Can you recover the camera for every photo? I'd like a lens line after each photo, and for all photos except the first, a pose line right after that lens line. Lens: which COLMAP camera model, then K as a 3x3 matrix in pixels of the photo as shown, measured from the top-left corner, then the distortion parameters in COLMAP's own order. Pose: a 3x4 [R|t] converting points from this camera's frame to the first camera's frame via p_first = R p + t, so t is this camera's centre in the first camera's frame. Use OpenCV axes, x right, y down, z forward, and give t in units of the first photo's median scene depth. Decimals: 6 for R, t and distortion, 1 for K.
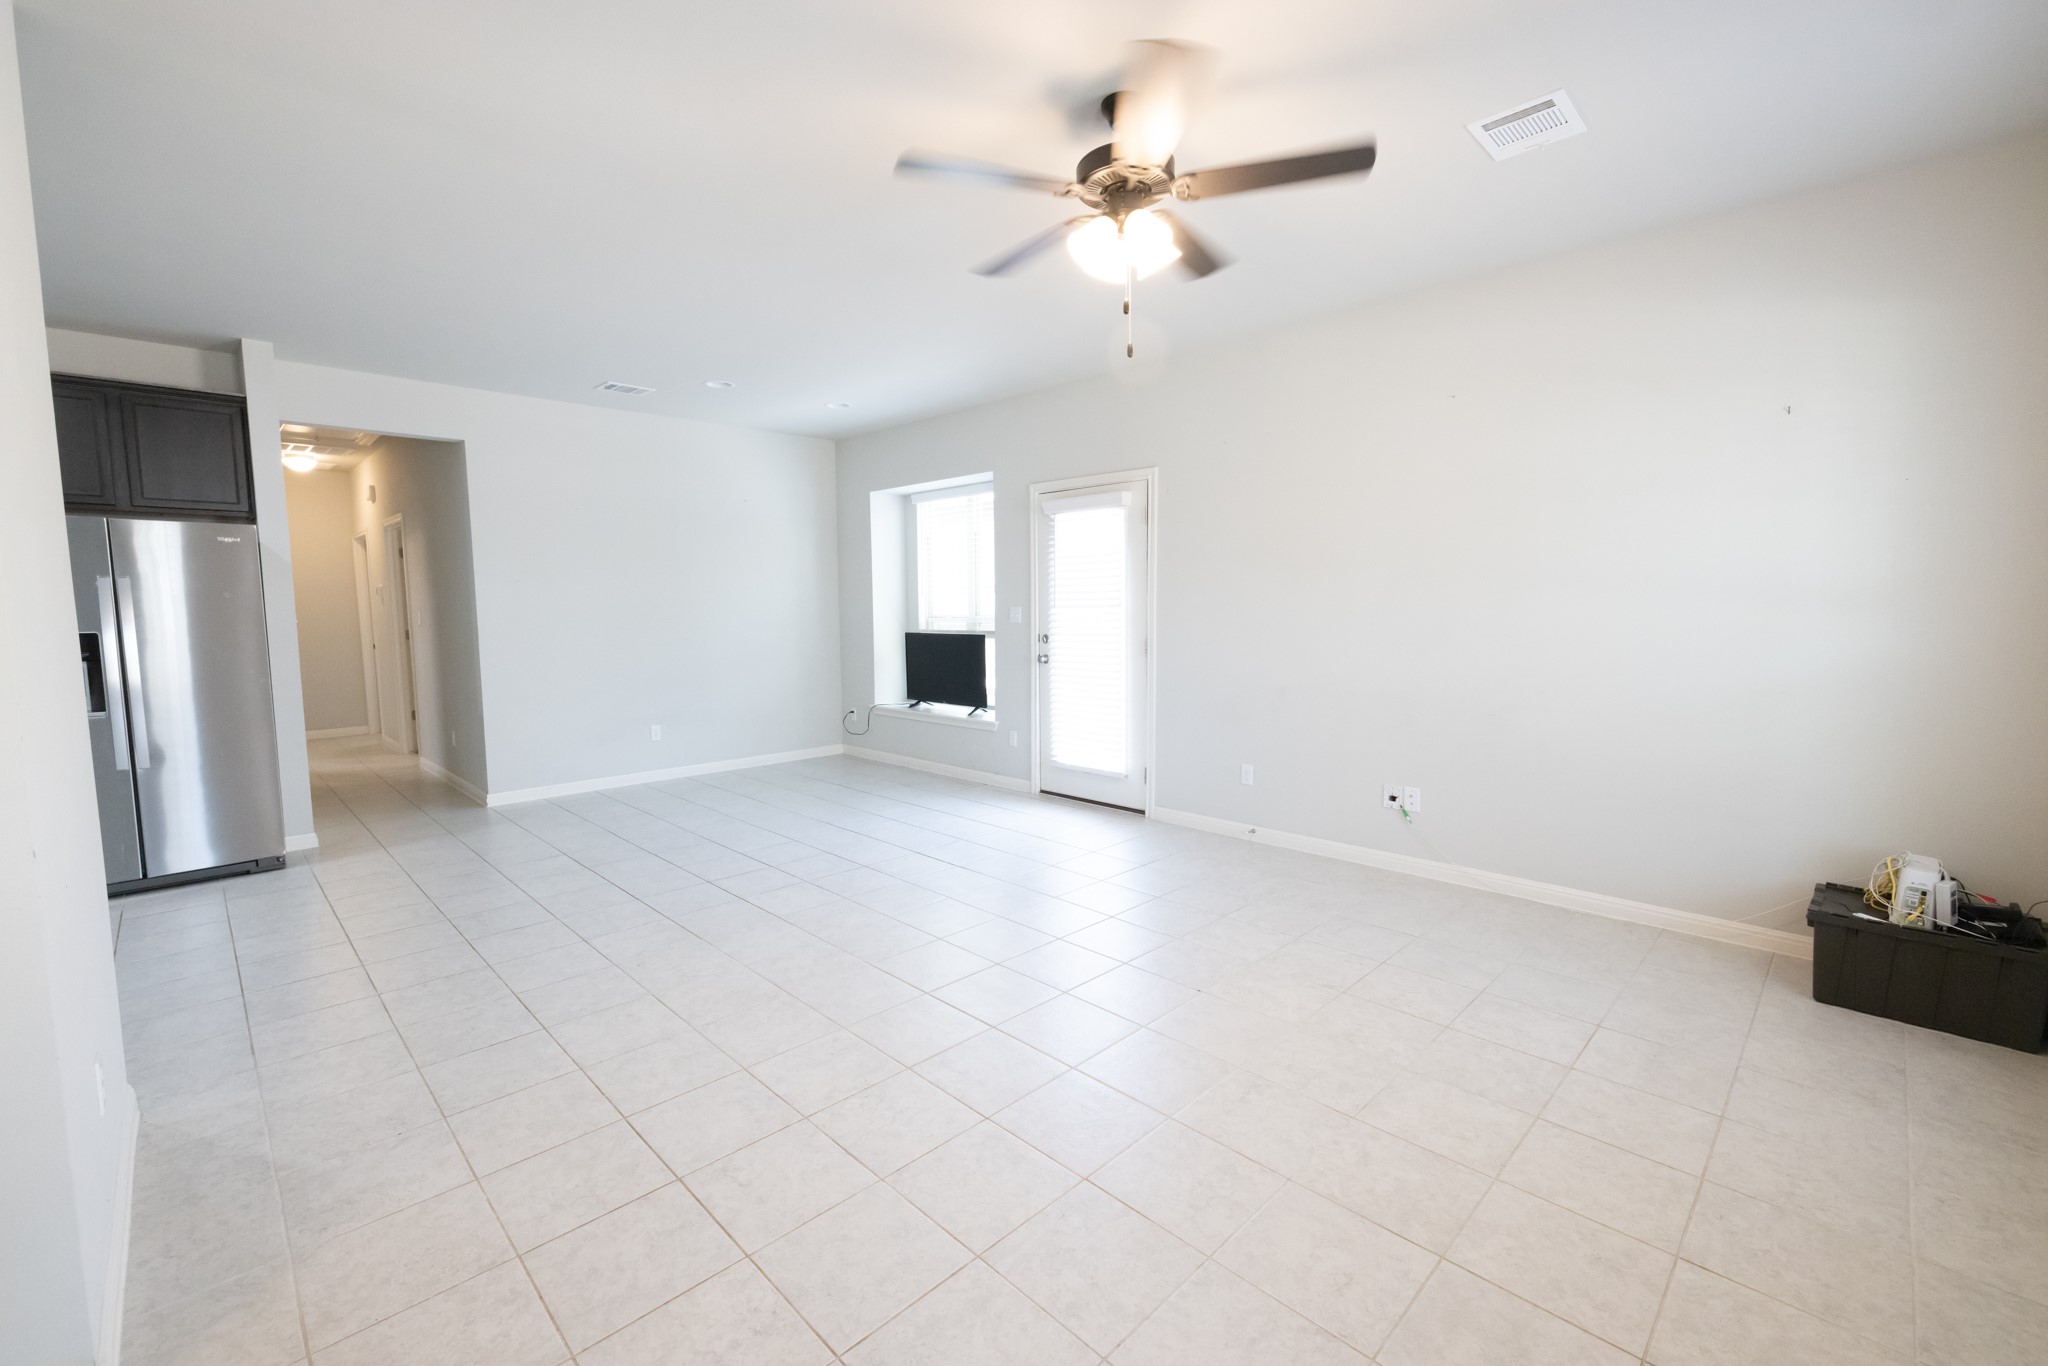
lens RADIAL K [[849.4, 0, 1022.5], [0, 849.4, 680.2], [0, 0, 1]] dist [-0.015357, 0.001209]
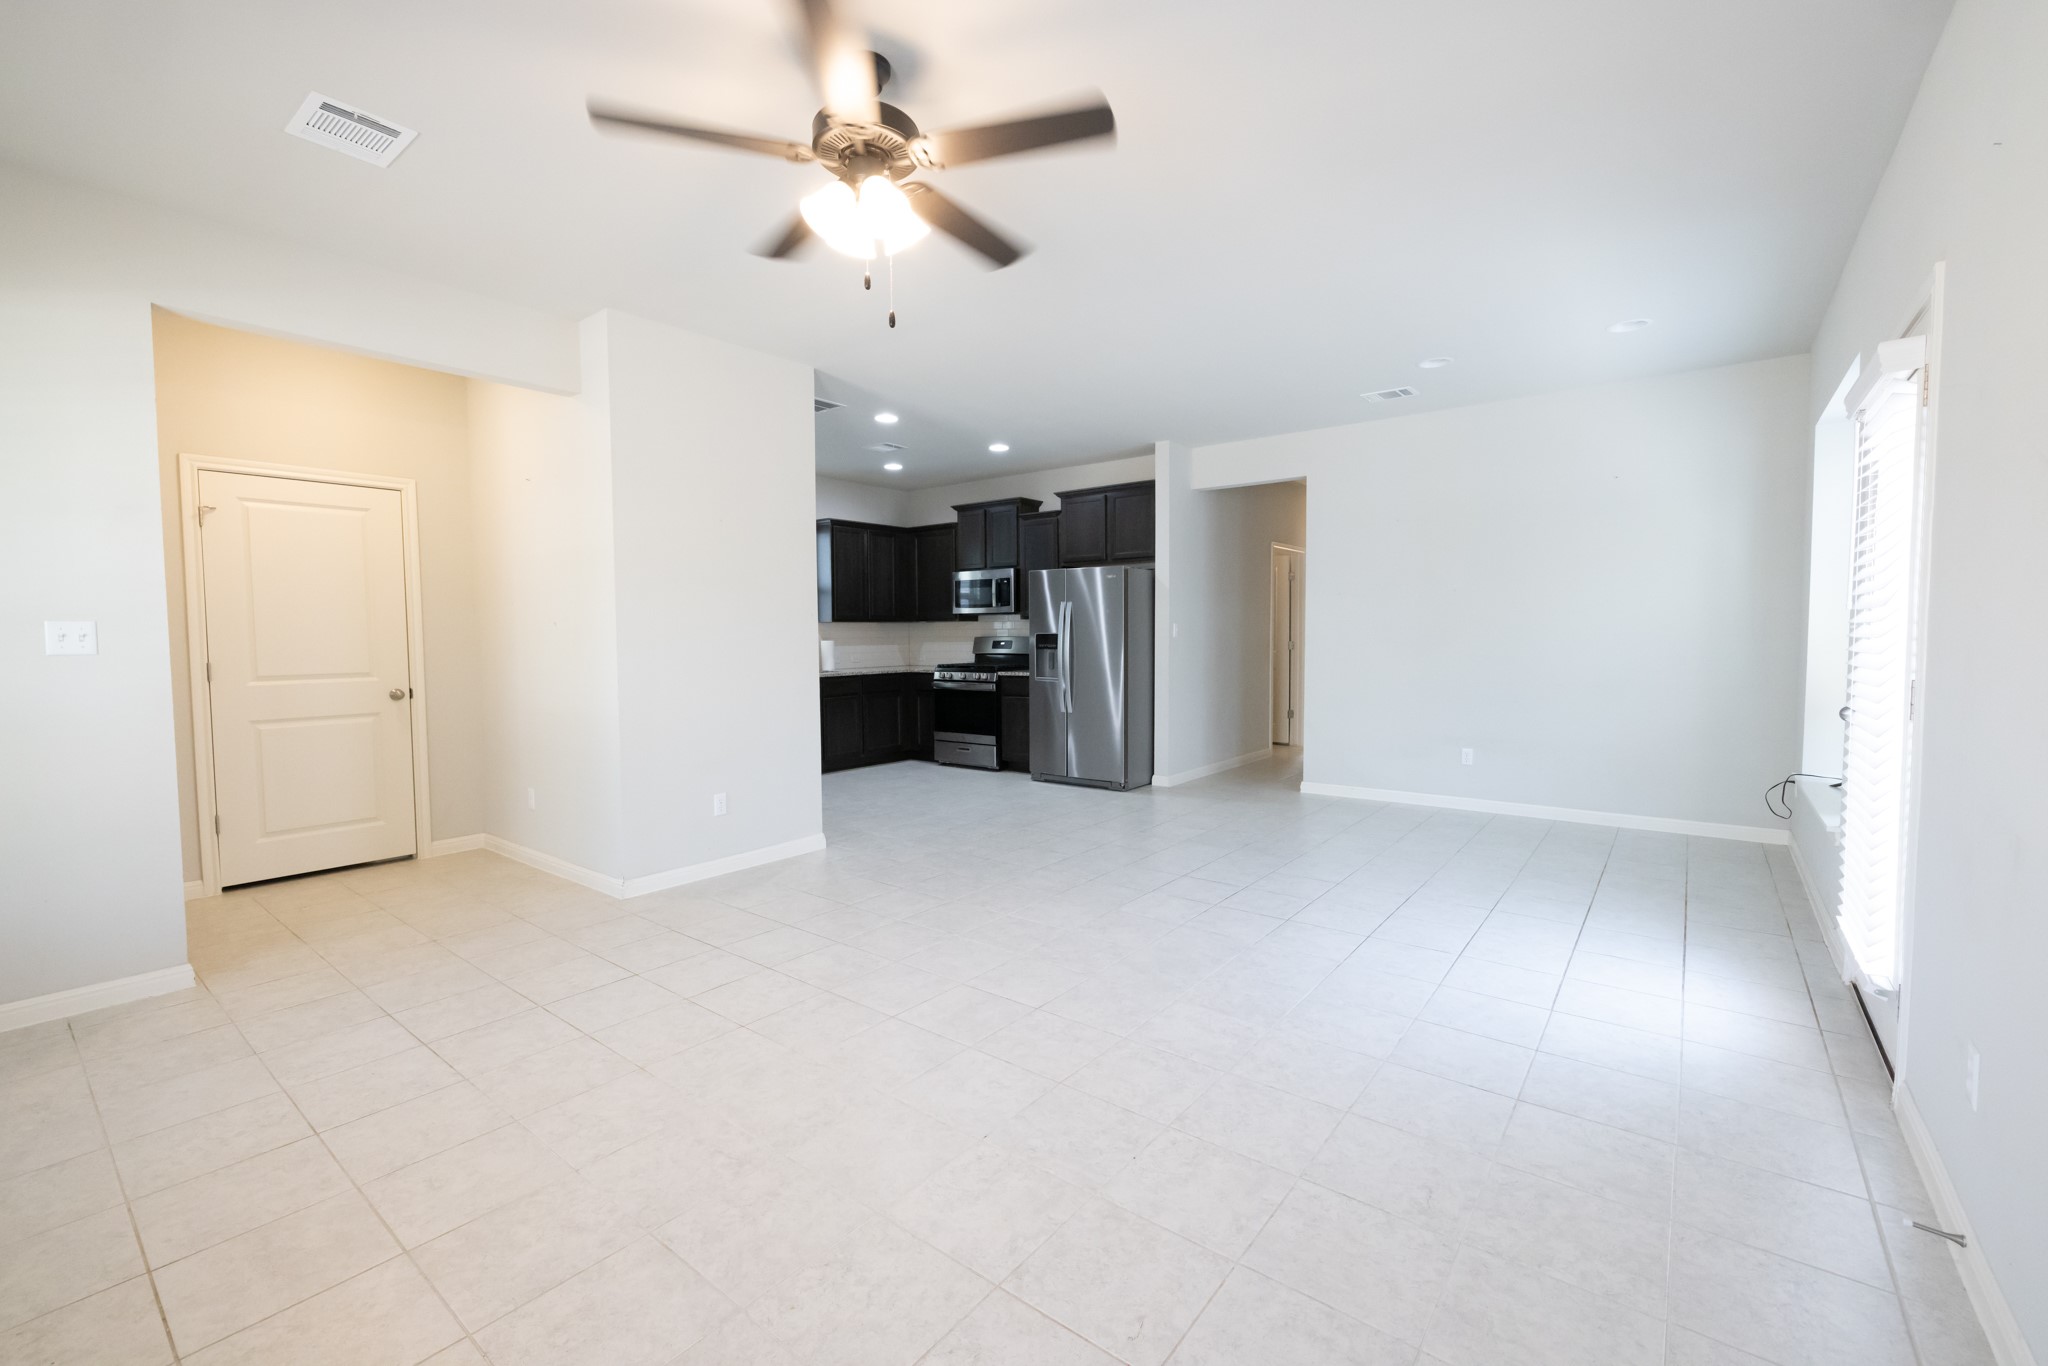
lens RADIAL K [[849.4, 0, 1018.0], [0, 849.4, 692.7], [0, 0, 1]] dist [-0.015357, 0.001209]
pose [[0.122930, 0.075570, -0.989534, 0.638571], [-0.081349, 0.994508, 0.065844, -0.042429], [0.989076, 0.072403, 0.128402, 0.645885]]
